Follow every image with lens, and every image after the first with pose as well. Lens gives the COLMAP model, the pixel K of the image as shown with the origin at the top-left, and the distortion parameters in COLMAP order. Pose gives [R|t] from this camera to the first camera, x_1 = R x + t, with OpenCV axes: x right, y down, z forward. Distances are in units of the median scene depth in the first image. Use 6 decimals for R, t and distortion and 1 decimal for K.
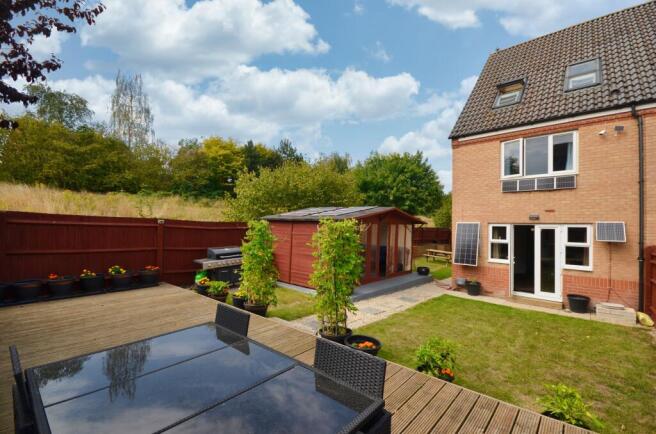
lens RADIAL K [[288.4, 0, 331.8], [0, 288.4, 222.7], [0, 0, 1]] dist [0.009624, -0.010692]
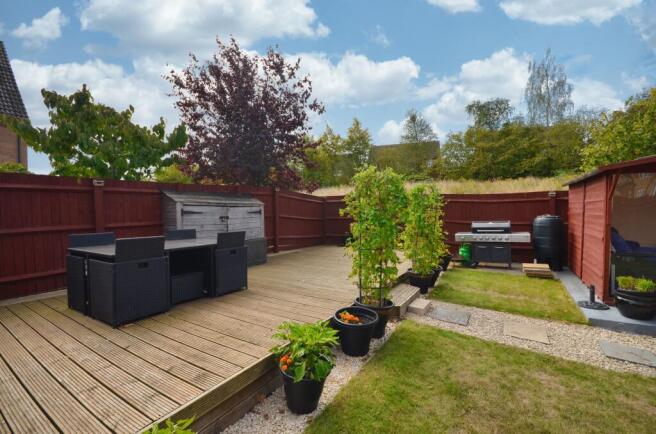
lens RADIAL K [[288.4, 0, 333.5], [0, 288.4, 221.5], [0, 0, 1]] dist [0.009624, -0.010692]
pose [[0.147331, 0.008327, -0.989052, 0.188035], [0.019453, 0.999747, 0.011315, 0.029533], [0.988896, -0.020907, 0.147132, 0.173509]]
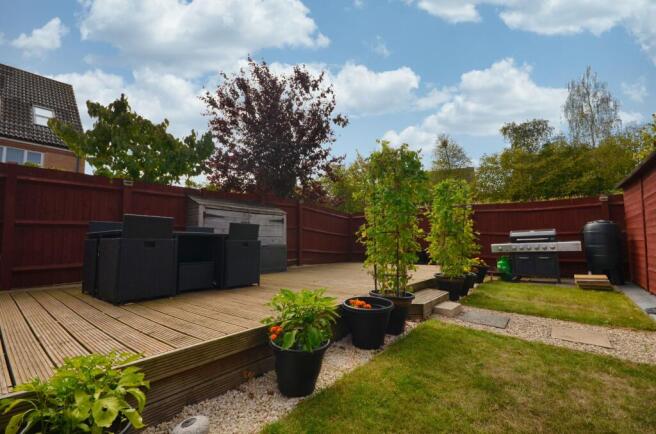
lens RADIAL K [[288.4, 0, 333.9], [0, 288.4, 222.0], [0, 0, 1]] dist [0.009624, -0.010692]
pose [[0.034773, -0.101514, -0.994226, 0.175169], [0.013989, 0.994780, -0.101081, 0.060122], [0.999297, -0.010394, 0.036011, 0.187616]]
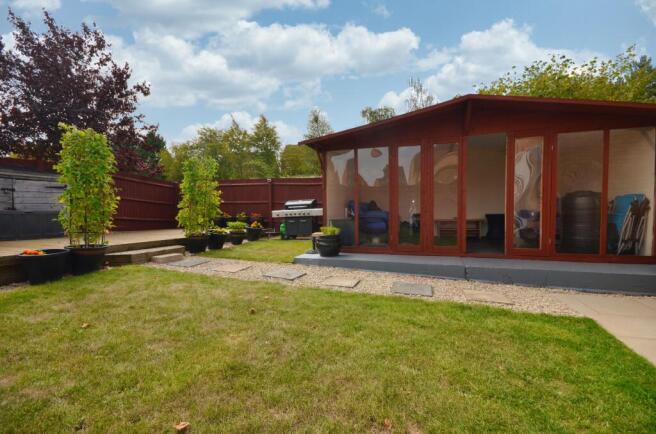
lens RADIAL K [[288.4, 0, 339.6], [0, 288.4, 223.9], [0, 0, 1]] dist [0.009624, -0.010692]
pose [[0.368989, 0.005702, -0.929416, 0.278972], [0.024998, 0.999559, 0.016057, 0.069514], [0.929098, -0.029158, 0.368683, 0.326920]]
